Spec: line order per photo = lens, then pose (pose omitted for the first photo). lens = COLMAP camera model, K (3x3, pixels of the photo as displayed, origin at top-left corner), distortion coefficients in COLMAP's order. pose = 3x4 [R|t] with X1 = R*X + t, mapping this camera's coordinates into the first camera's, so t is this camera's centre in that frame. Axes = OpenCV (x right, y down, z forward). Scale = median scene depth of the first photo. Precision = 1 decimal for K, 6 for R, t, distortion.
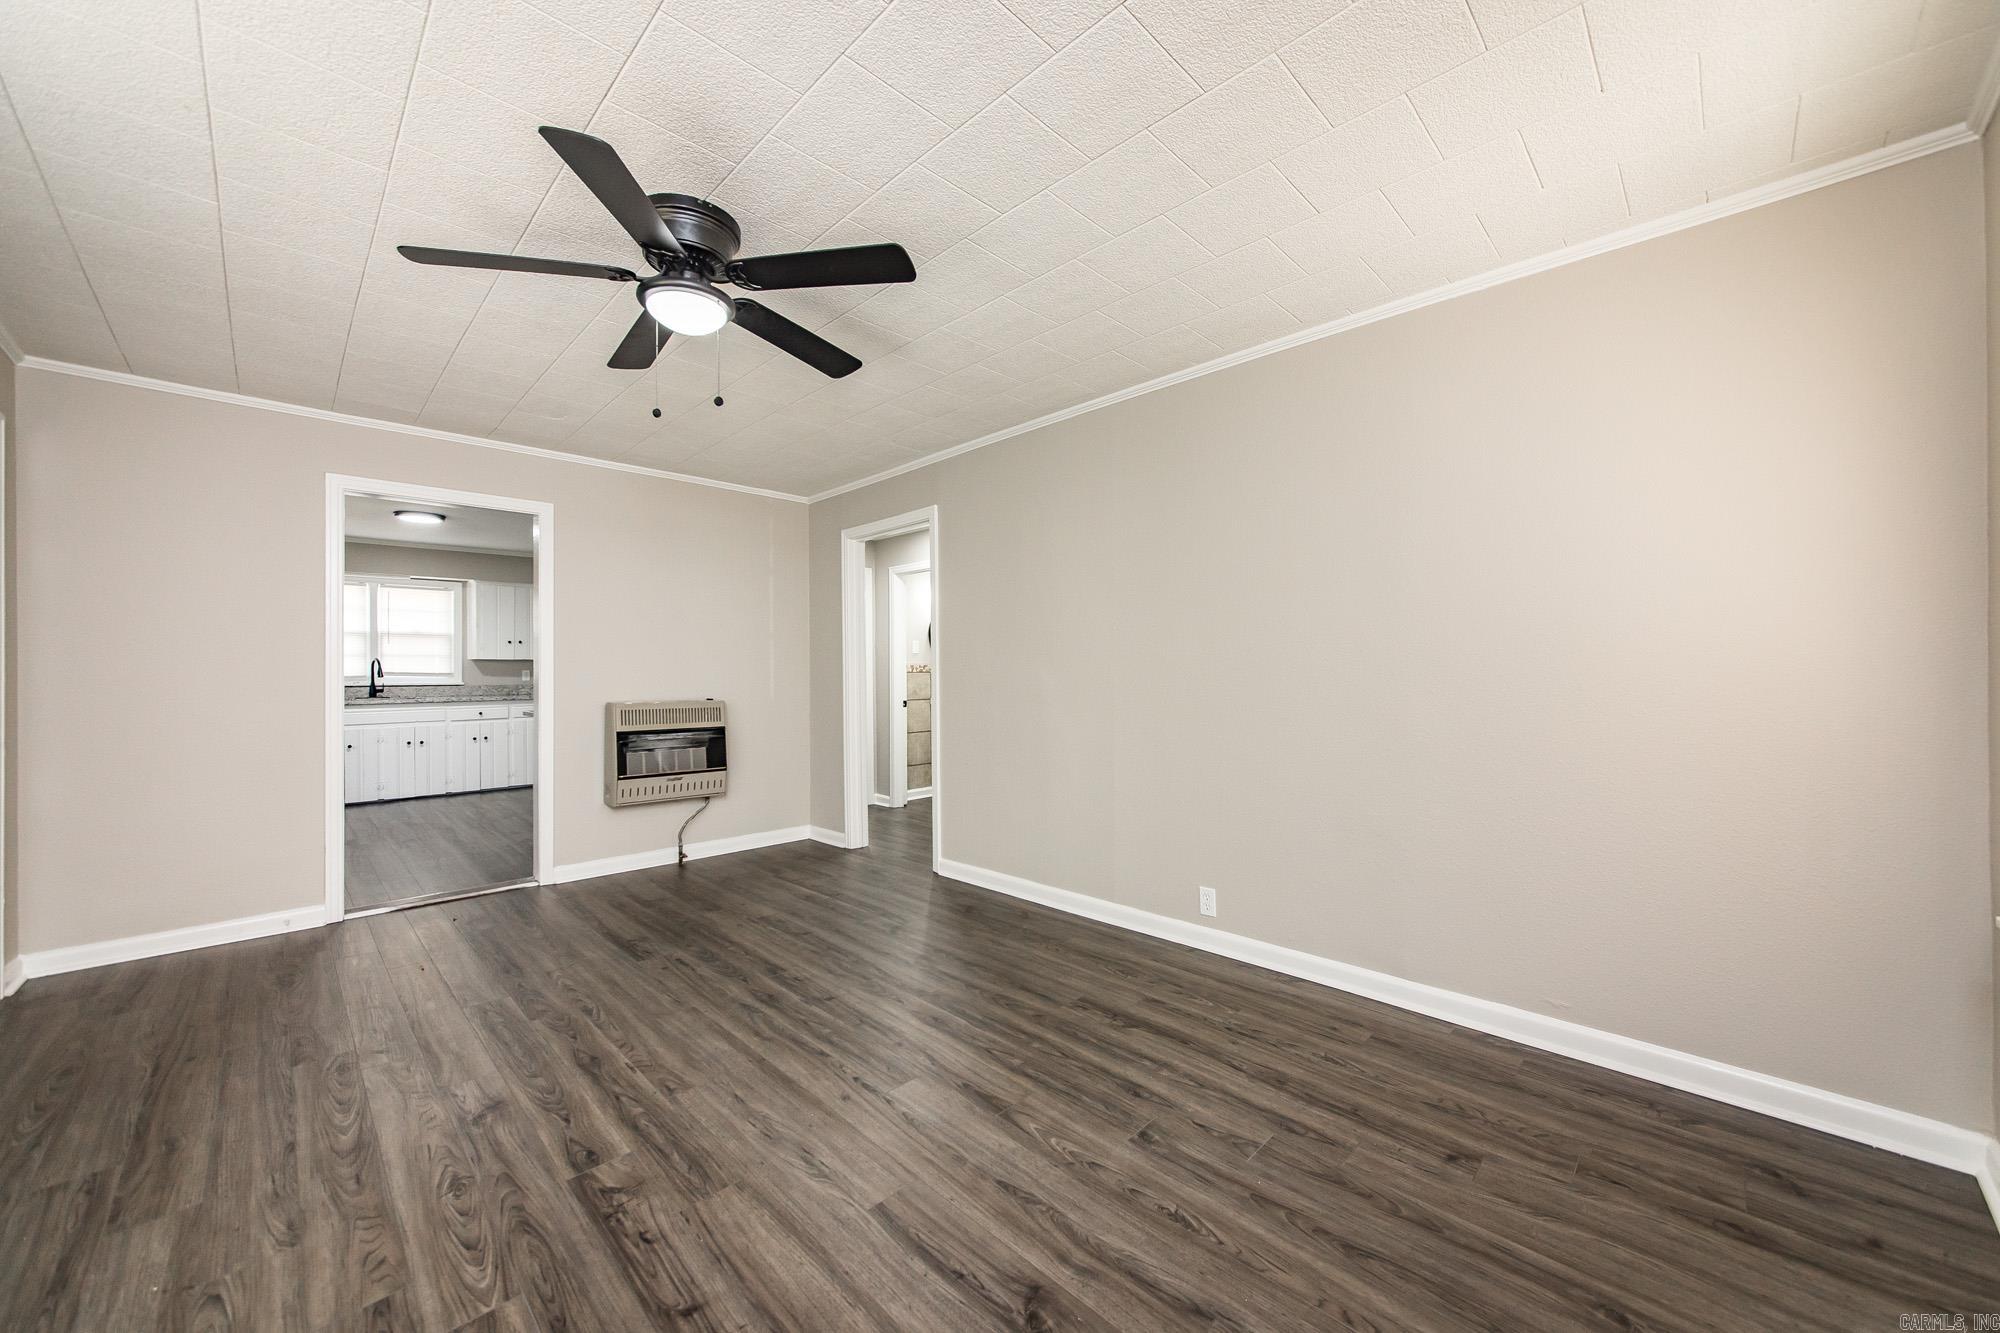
lens RADIAL K [[727.4, 0, 995.4], [0, 727.4, 667.4], [0, 0, 1]] dist [-0.002775, 0.000052]
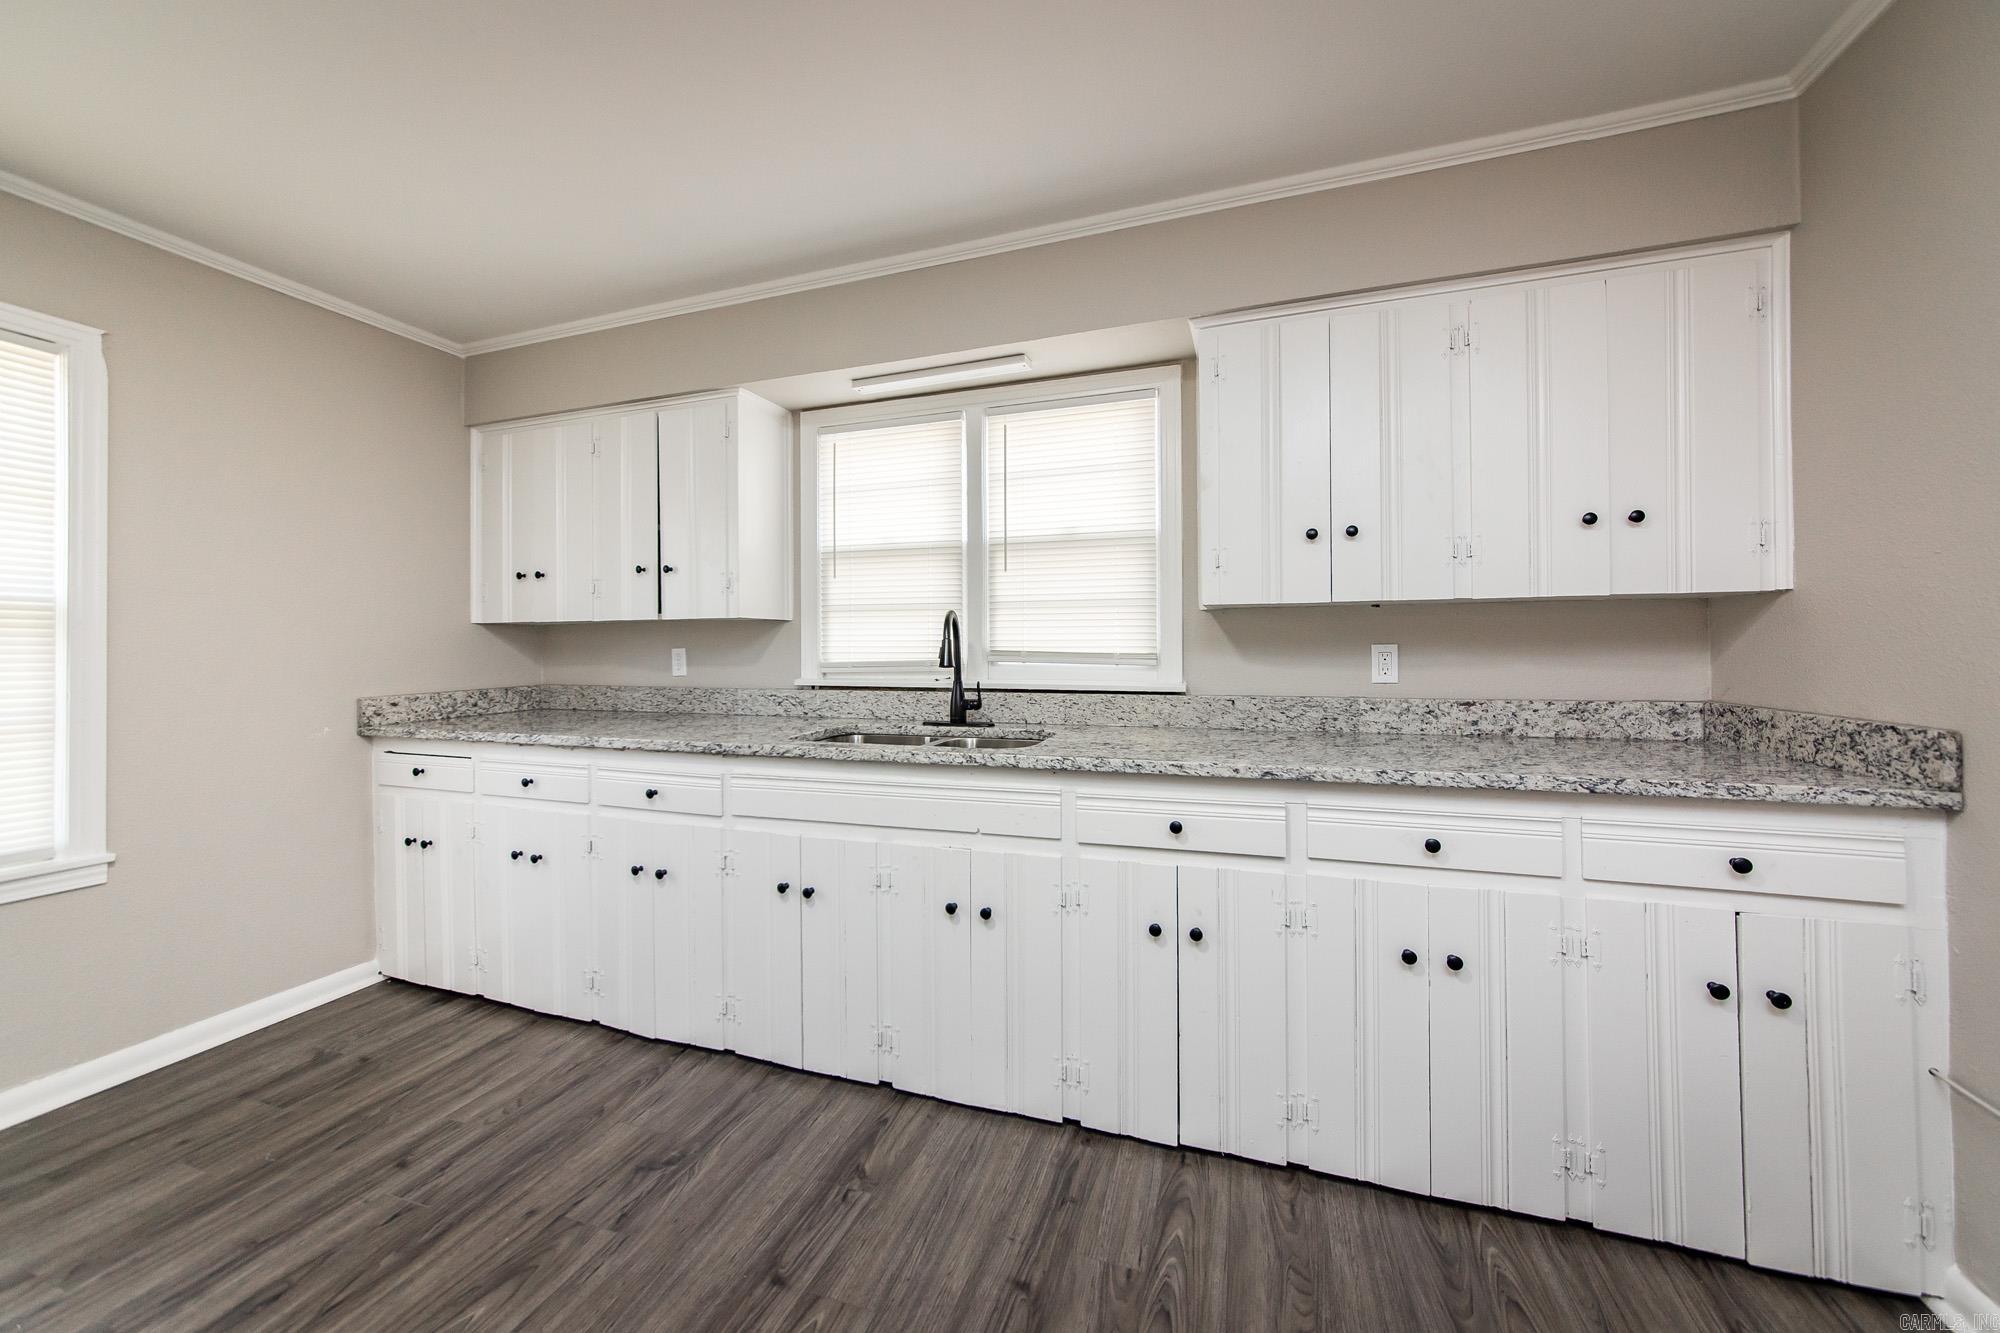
lens RADIAL K [[727.4, 0, 997.6], [0, 727.4, 656.9], [0, 0, 1]] dist [-0.002775, 0.000052]
pose [[0.362263, -0.002651, -0.932072, -0.510862], [0.016057, 0.999865, 0.003397, 0.007540], [0.931937, -0.016197, 0.362257, 0.861739]]
